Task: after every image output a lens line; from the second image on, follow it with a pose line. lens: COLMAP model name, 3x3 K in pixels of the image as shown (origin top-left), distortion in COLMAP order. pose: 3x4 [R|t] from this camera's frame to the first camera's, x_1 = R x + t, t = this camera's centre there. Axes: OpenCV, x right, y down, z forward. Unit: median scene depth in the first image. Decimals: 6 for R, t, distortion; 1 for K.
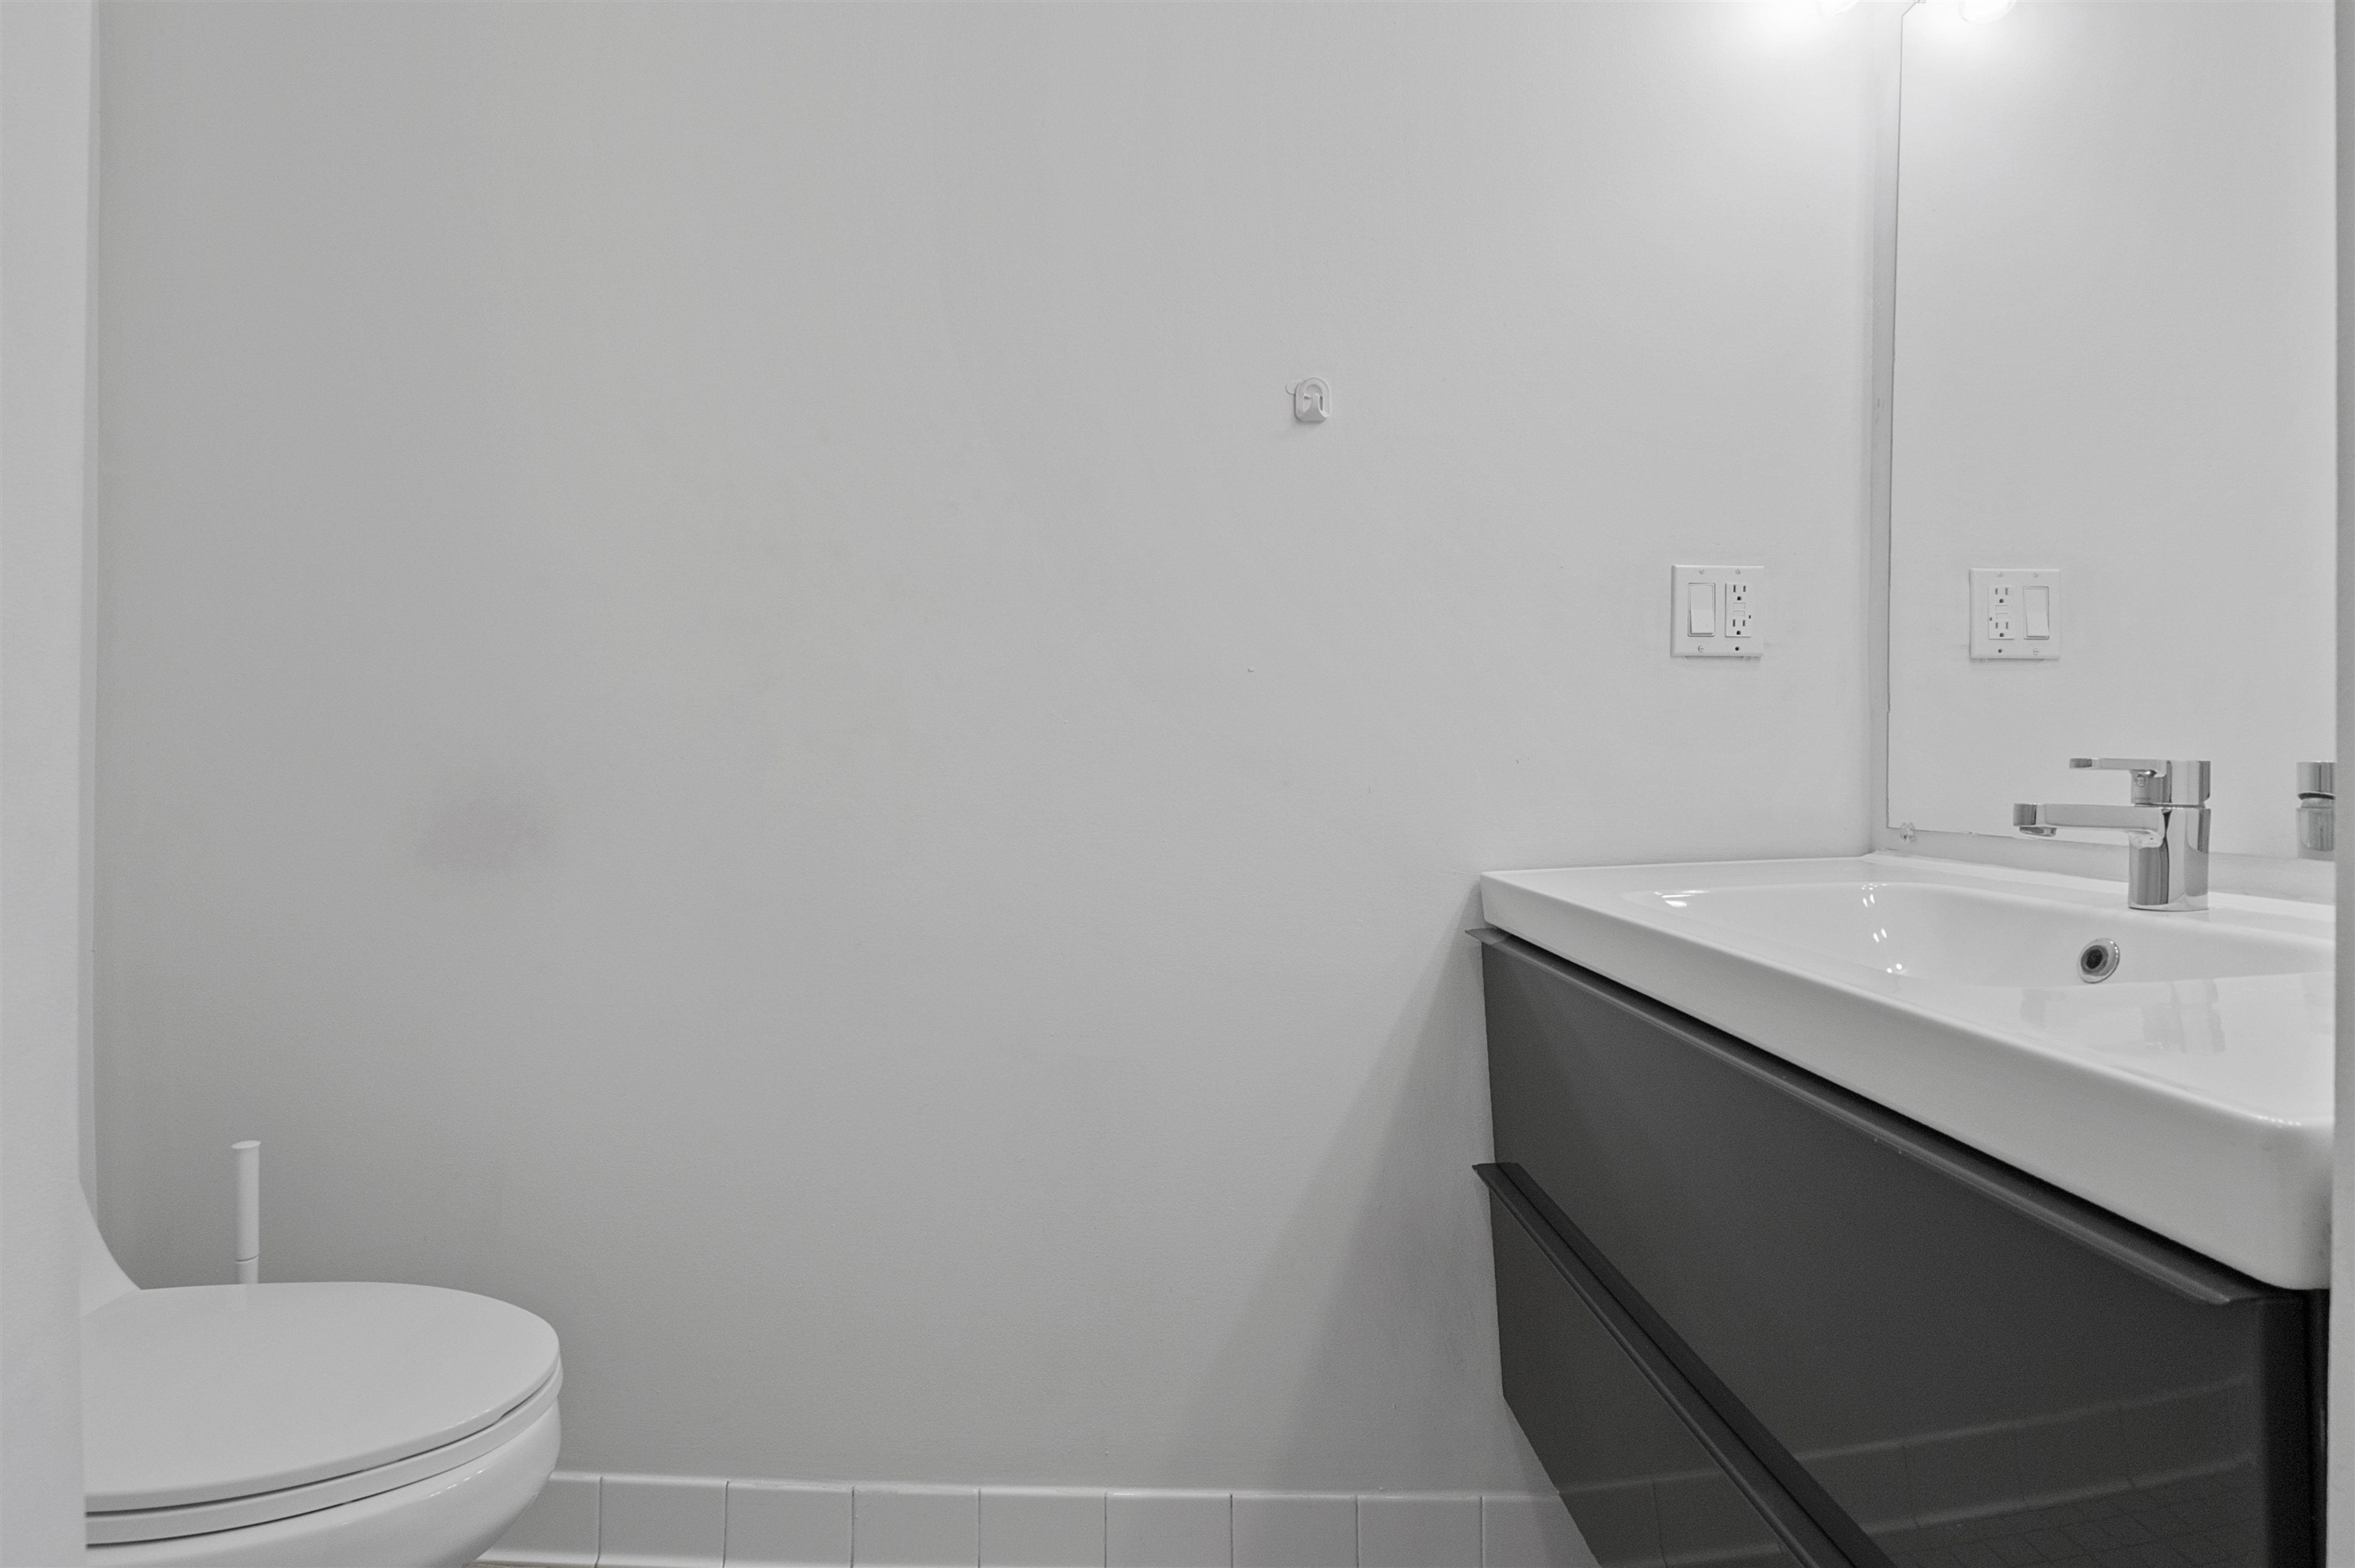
lens RADIAL K [[1138.4, 0, 1163.3], [0, 1138.4, 788.9], [0, 0, 1]] dist [0.003105, -0.012205]
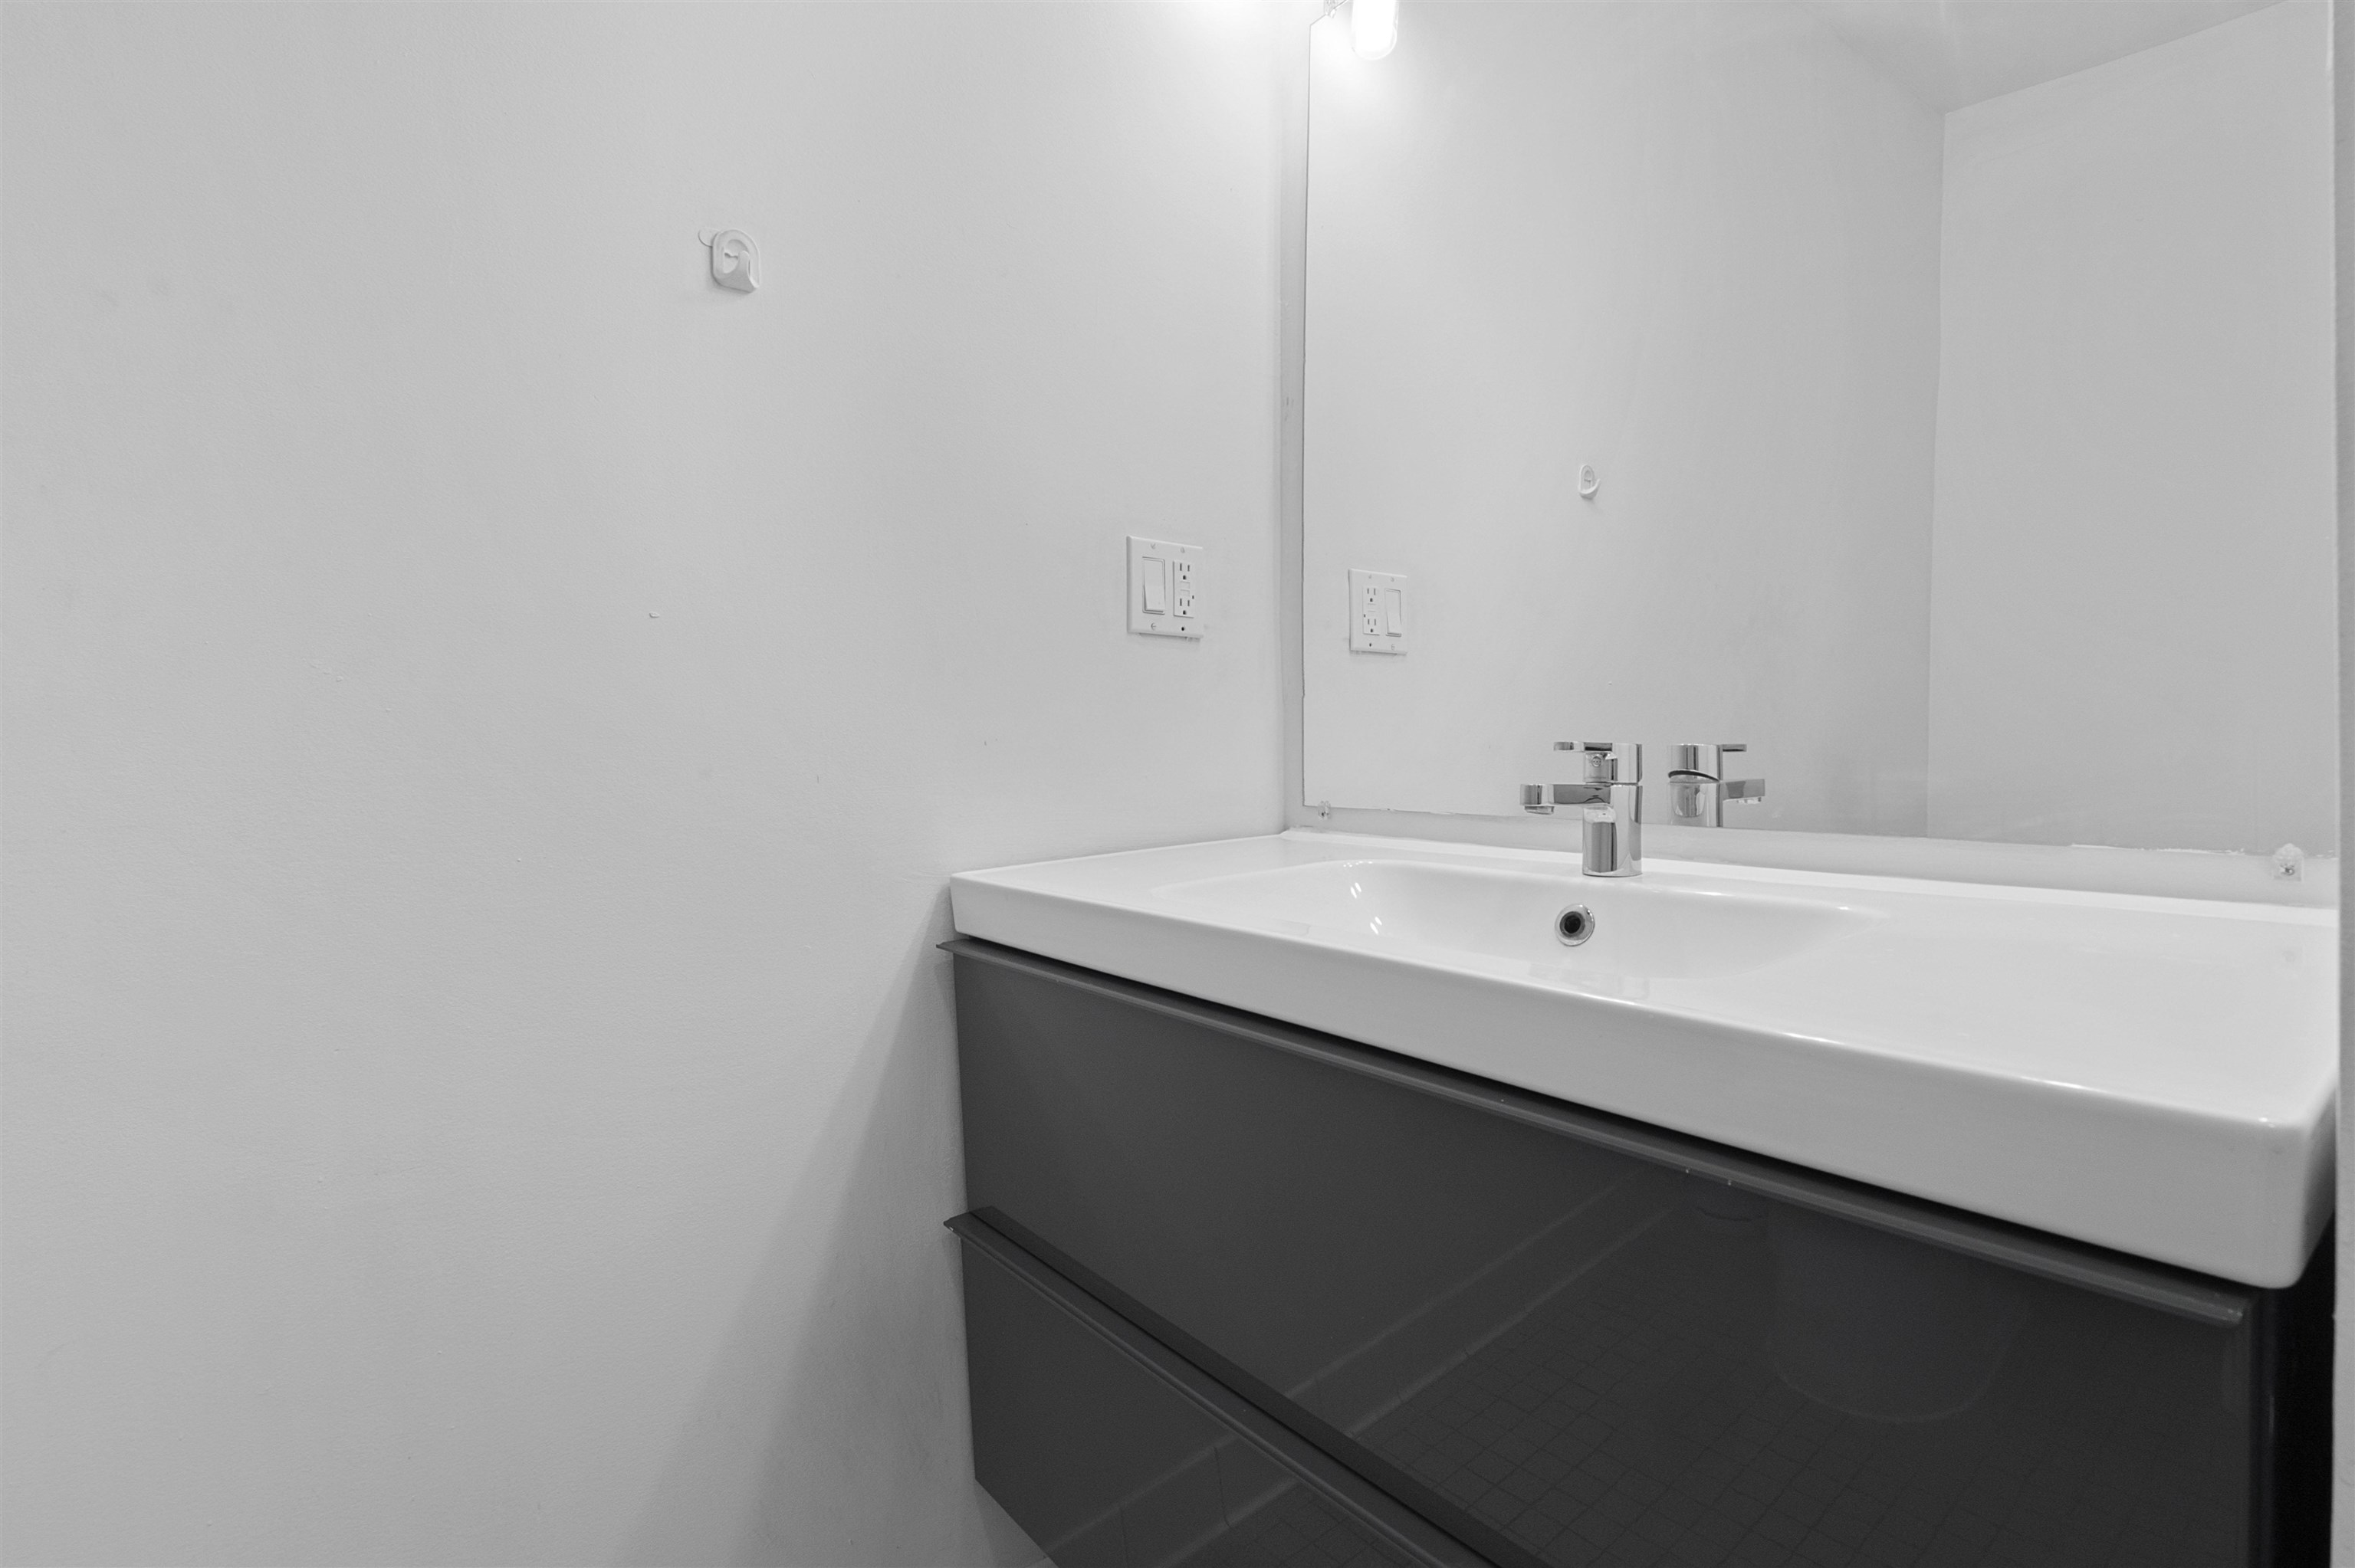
lens RADIAL K [[1138.4, 0, 1181.9], [0, 1138.4, 787.2], [0, 0, 1]] dist [0.003105, -0.012205]
pose [[0.796625, -0.022587, 0.604052, -0.093461], [0.012493, 0.999703, 0.020907, -0.007037], [-0.604345, -0.009109, 0.796671, 0.218707]]
